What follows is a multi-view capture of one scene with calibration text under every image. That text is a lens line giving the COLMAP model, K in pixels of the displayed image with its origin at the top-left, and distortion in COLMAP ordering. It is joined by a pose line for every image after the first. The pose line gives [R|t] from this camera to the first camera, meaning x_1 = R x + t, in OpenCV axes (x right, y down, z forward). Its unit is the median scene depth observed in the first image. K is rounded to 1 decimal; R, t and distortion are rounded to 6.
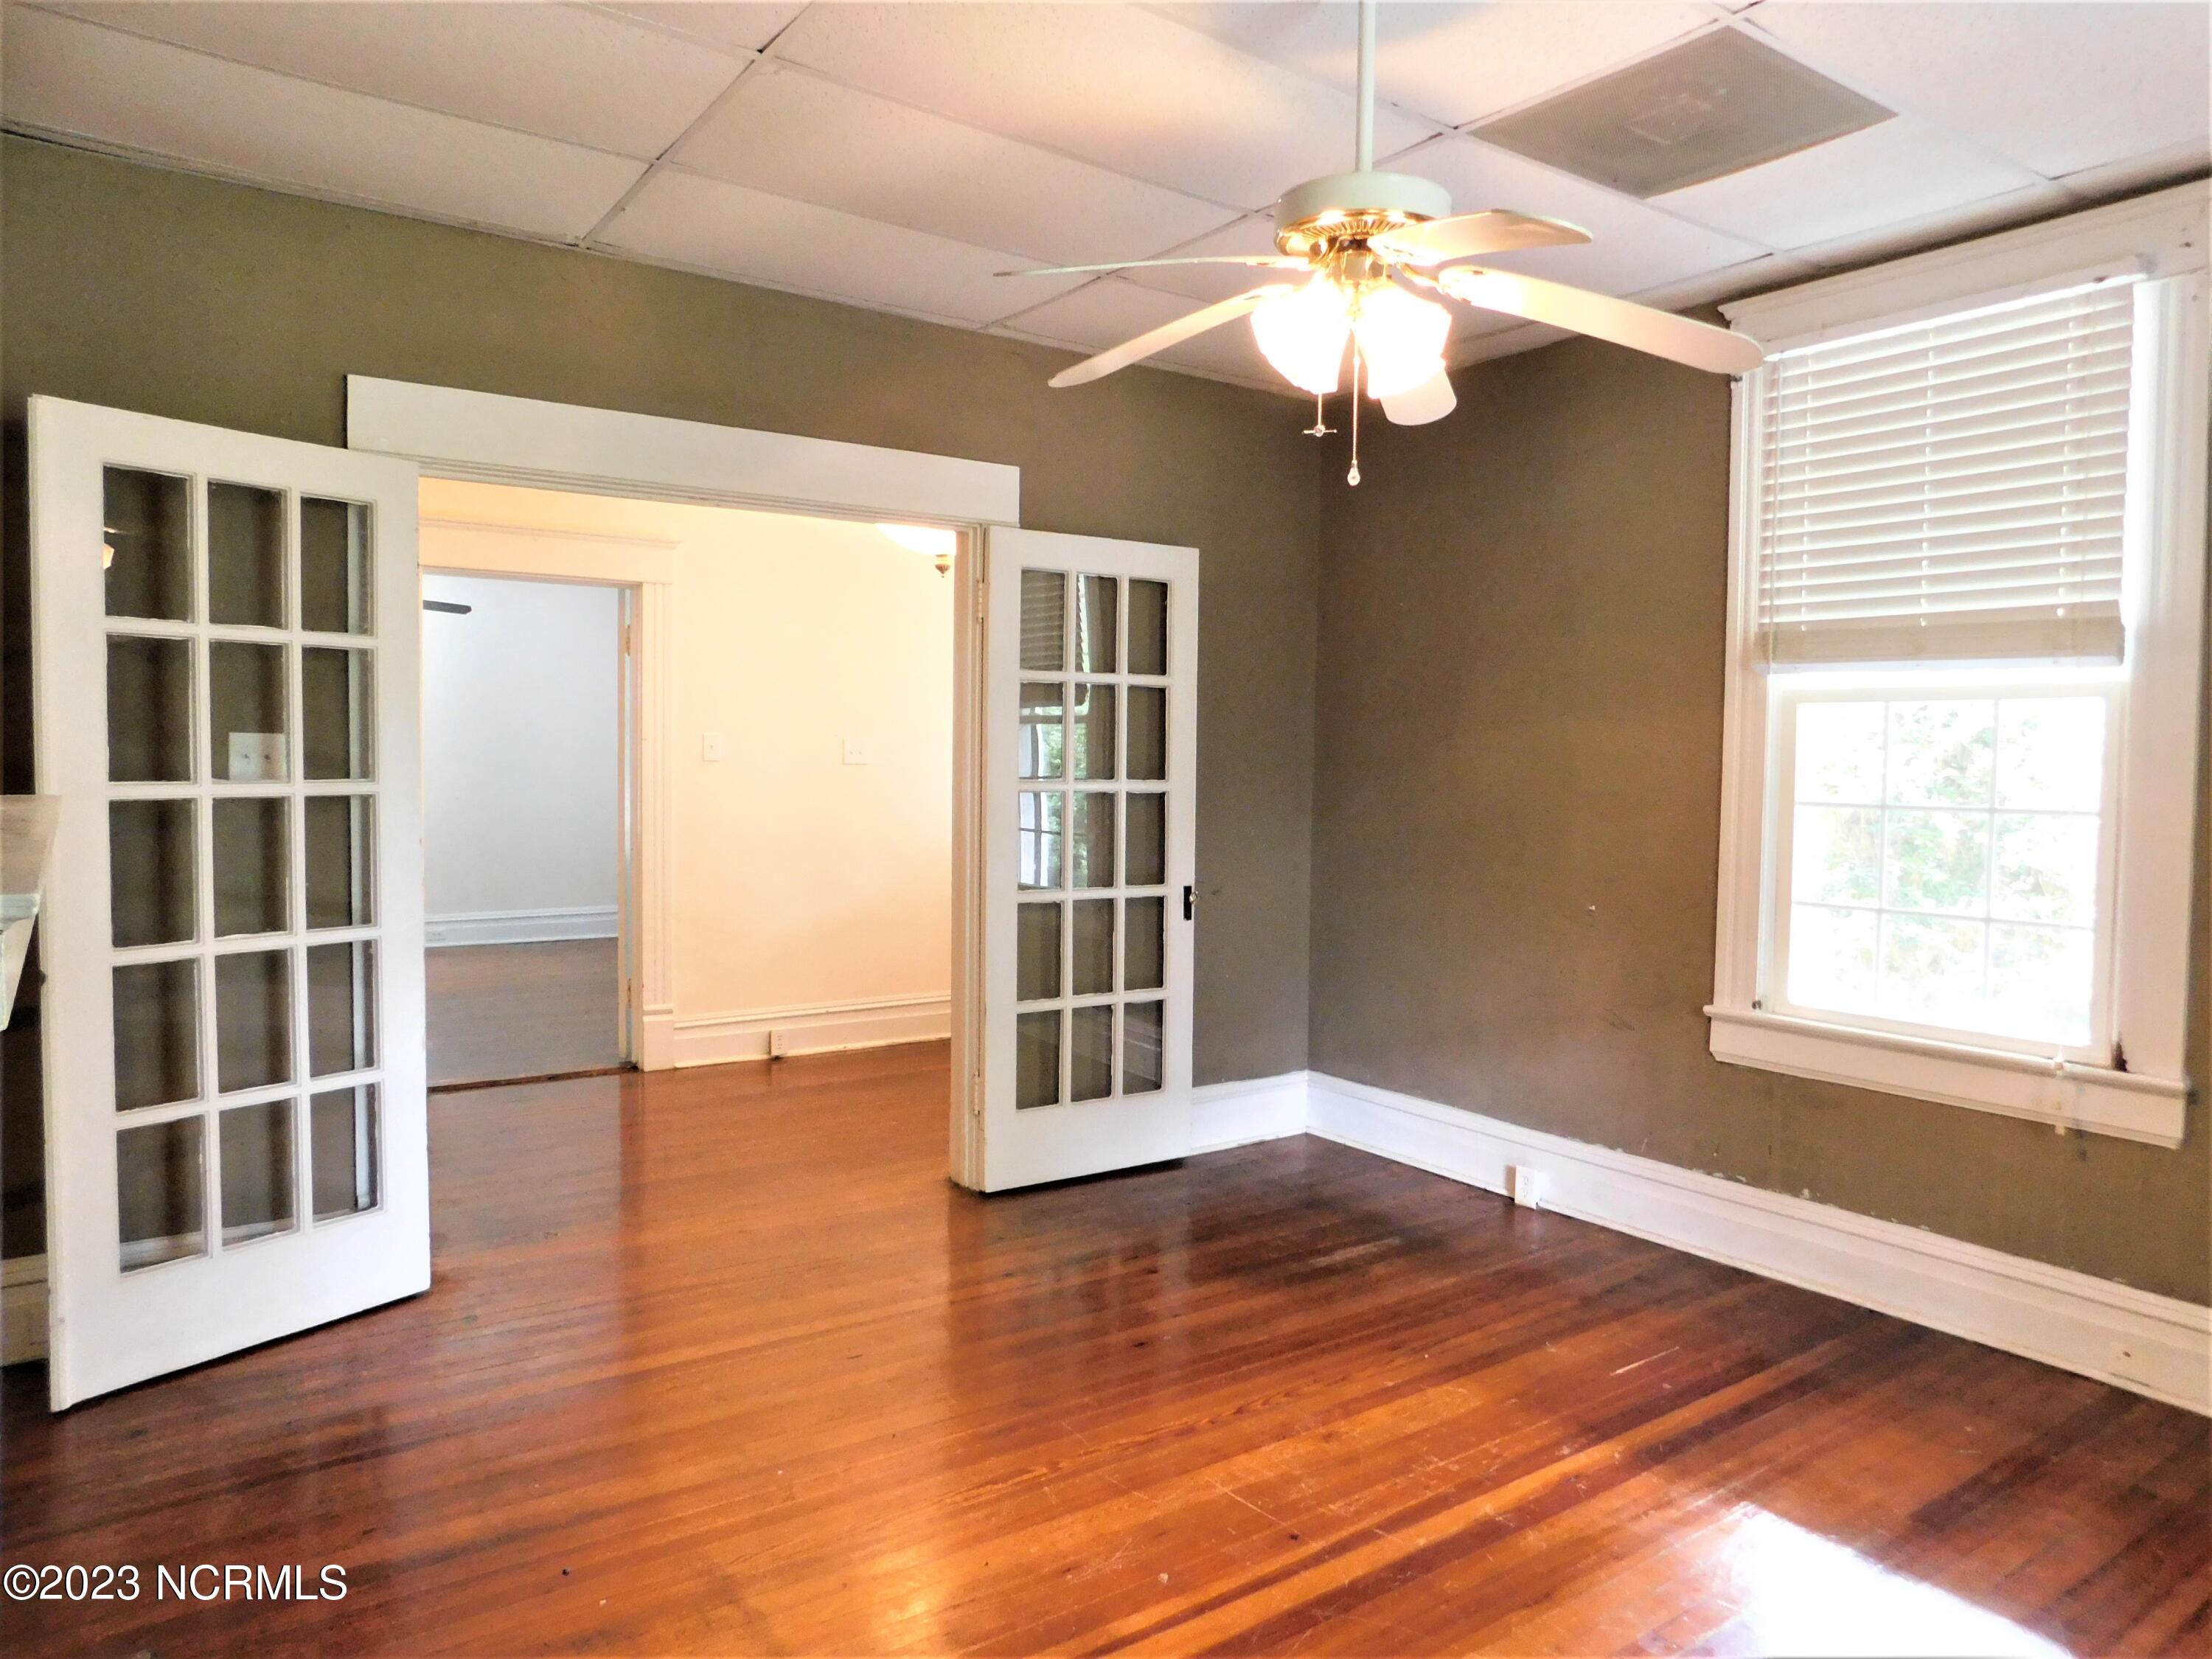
lens RADIAL K [[1477.4, 0, 1114.2], [0, 1477.4, 823.8], [0, 0, 1]] dist [-0.039805, 0.016764]
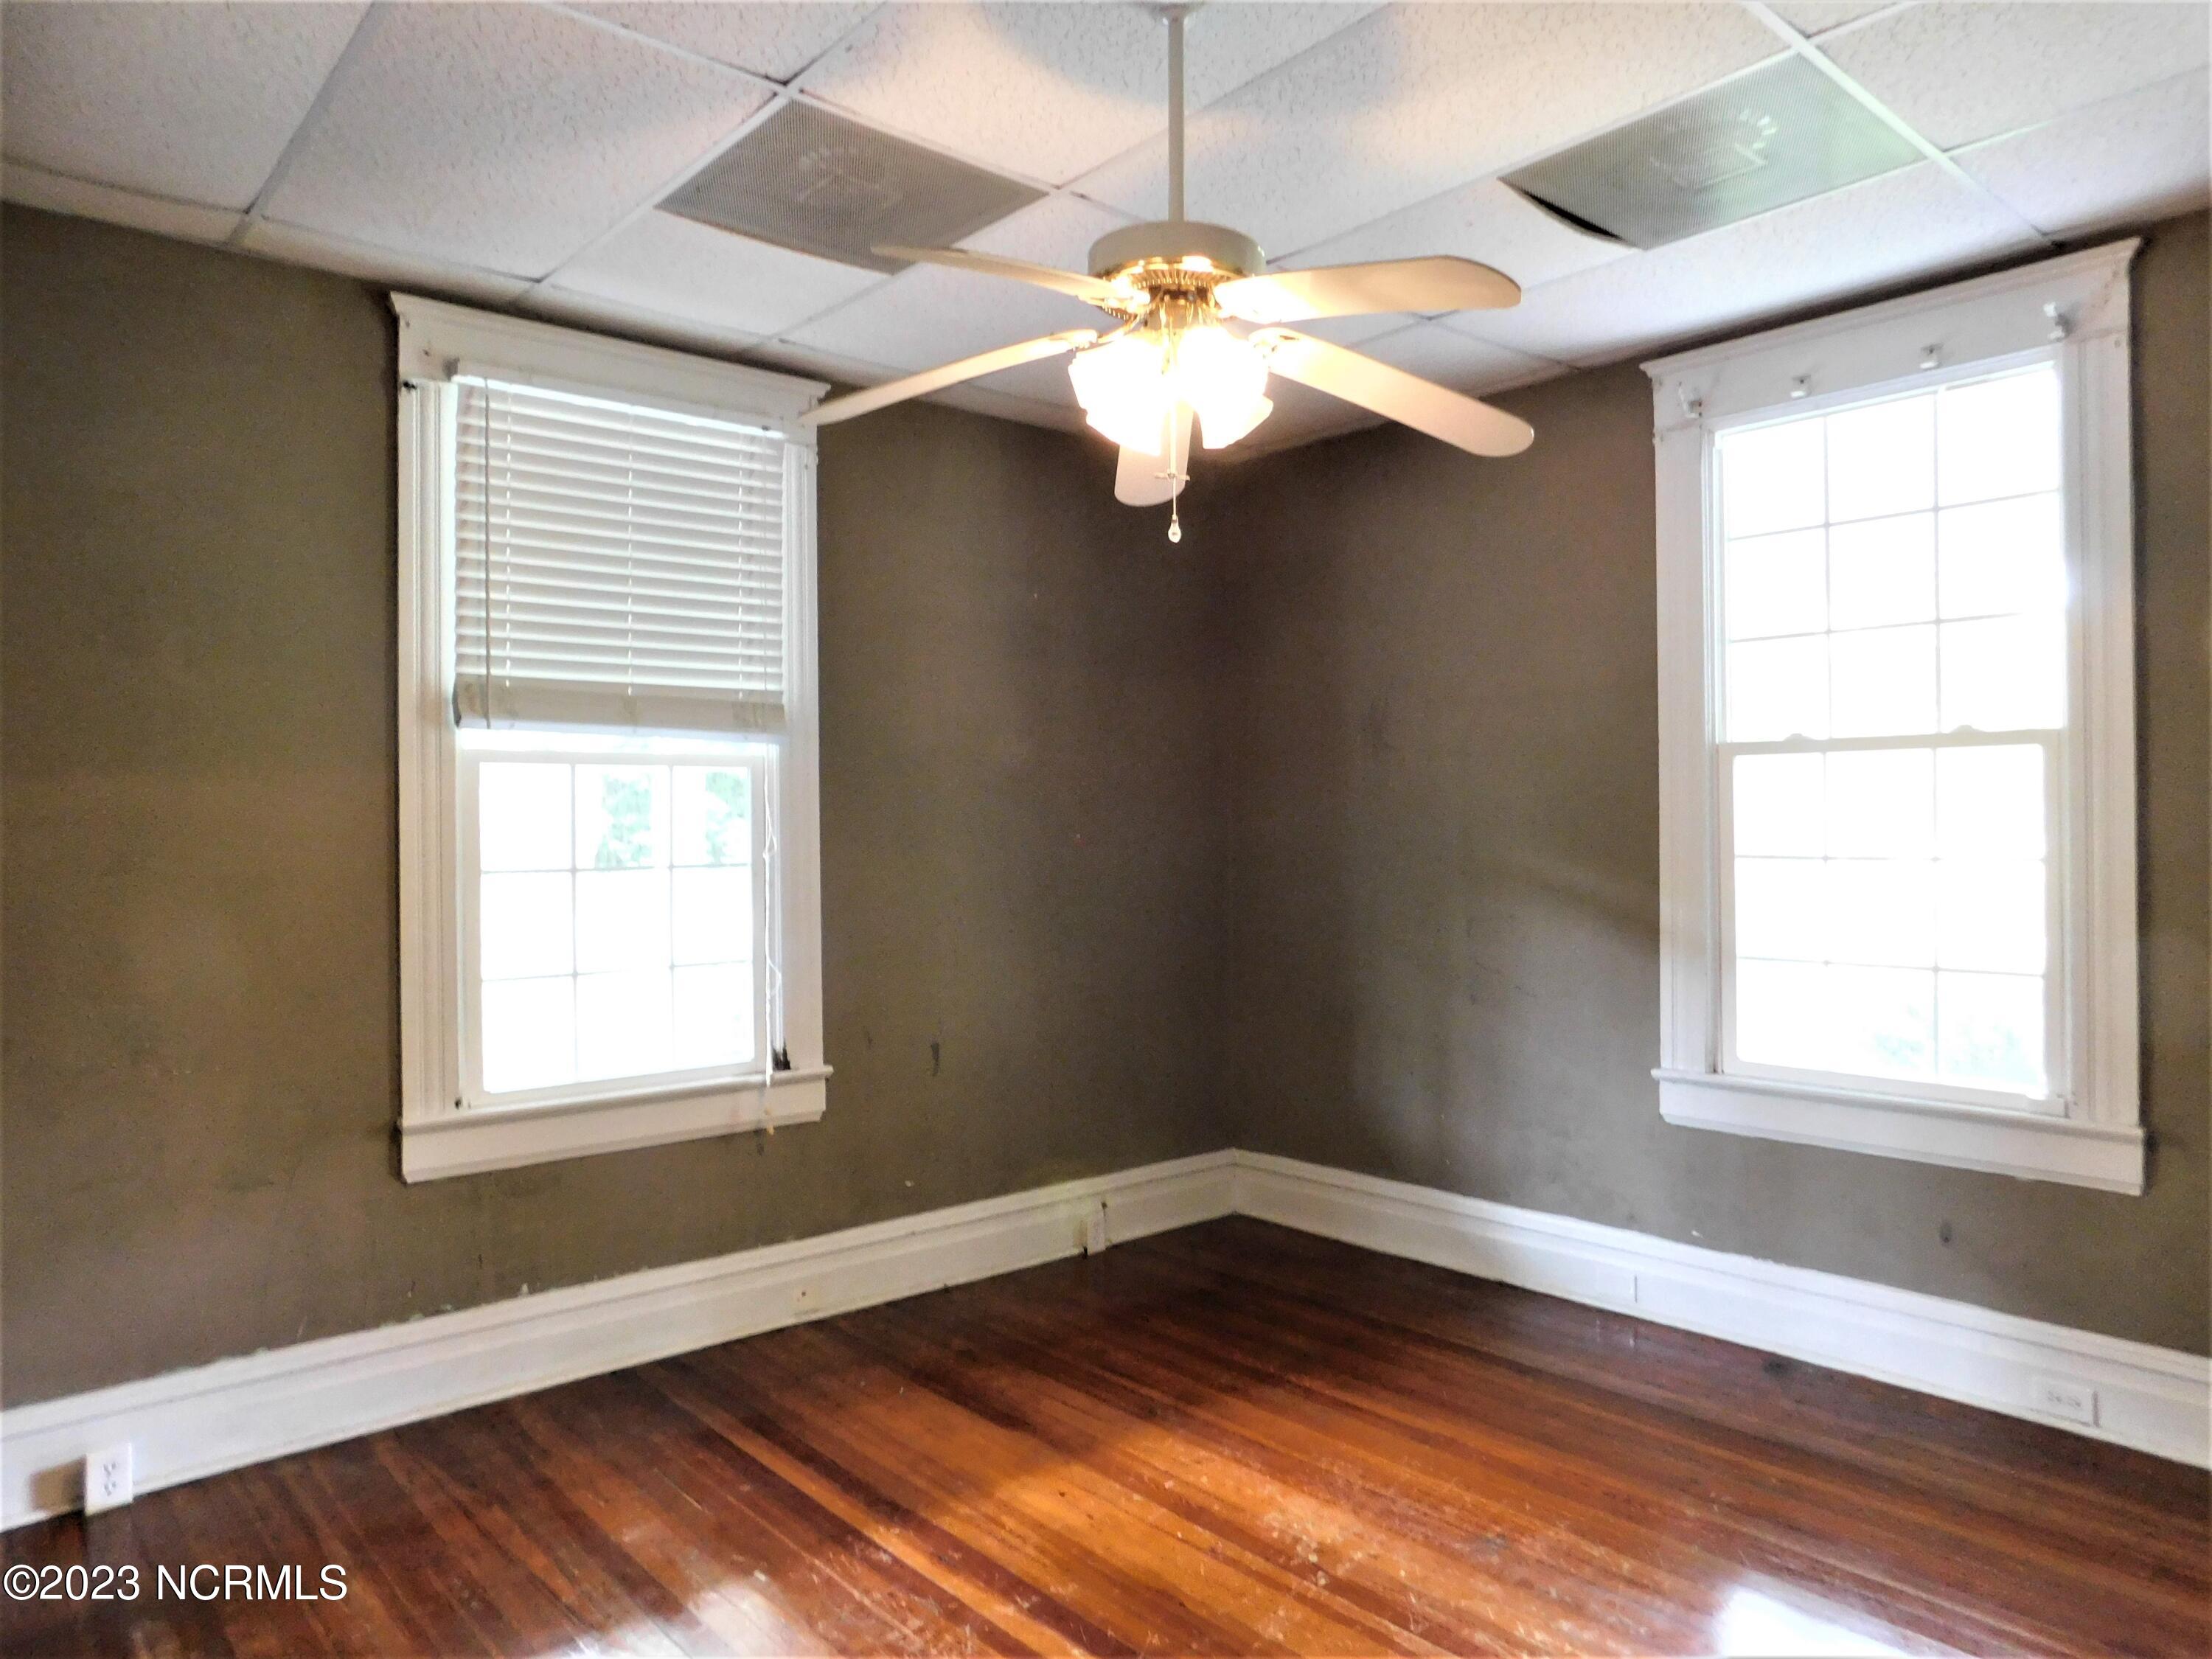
lens RADIAL K [[1477.4, 0, 1113.3], [0, 1477.4, 826.2], [0, 0, 1]] dist [-0.039805, 0.016764]
pose [[-0.112961, -0.012770, 0.993517, -0.561963], [0.054946, 0.998307, 0.019079, -0.044461], [-0.992079, 0.056745, -0.112068, 0.819950]]
